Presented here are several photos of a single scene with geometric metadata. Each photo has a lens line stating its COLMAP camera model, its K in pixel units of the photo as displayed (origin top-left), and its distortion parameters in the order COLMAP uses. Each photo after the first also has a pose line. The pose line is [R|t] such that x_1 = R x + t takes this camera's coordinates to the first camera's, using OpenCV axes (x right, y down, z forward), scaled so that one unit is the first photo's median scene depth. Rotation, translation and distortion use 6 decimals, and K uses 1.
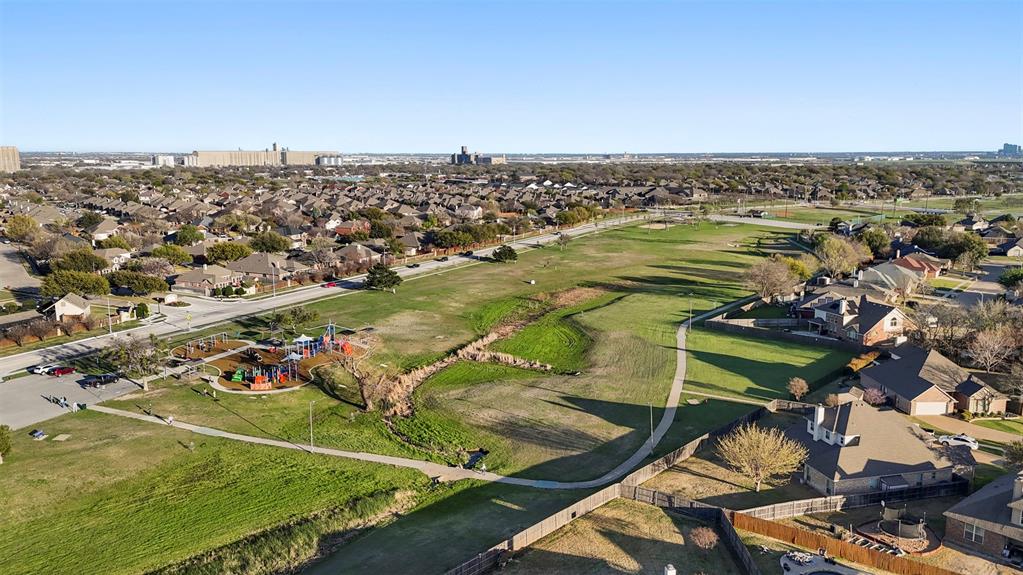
lens RADIAL K [[753.6, 0, 511.5], [0, 753.6, 287.5], [0, 0, 1]] dist [0.041114, -0.000707]
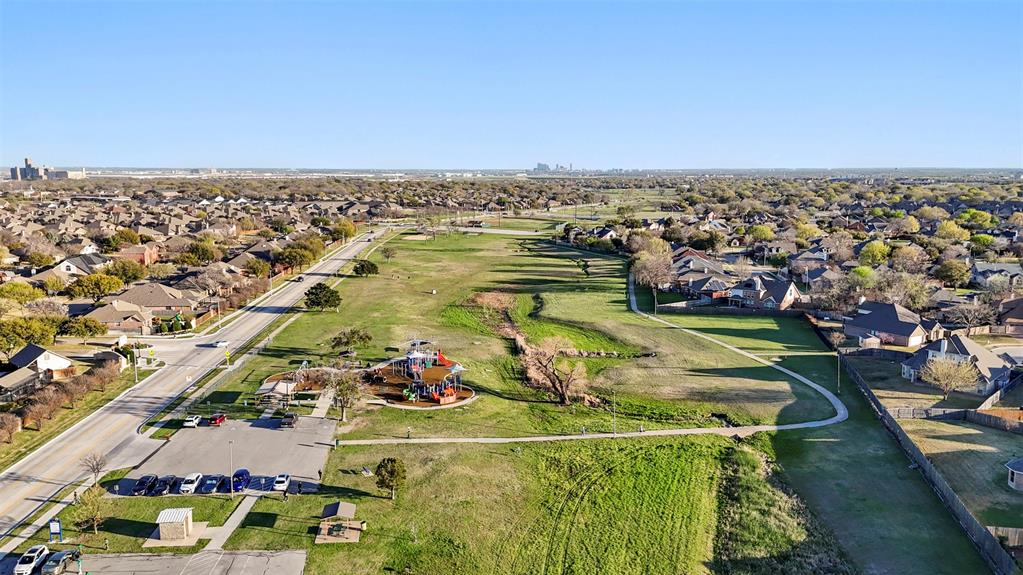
lens RADIAL K [[720.0, 0, 511.5], [0, 720.0, 287.5], [0, 0, 1]] dist [0.032345, -0.003066]
pose [[0.869048, -0.078731, 0.488423, -0.532722], [0.084857, 0.996347, 0.009620, -0.018528], [-0.487396, 0.033086, 0.872554, 0.073279]]
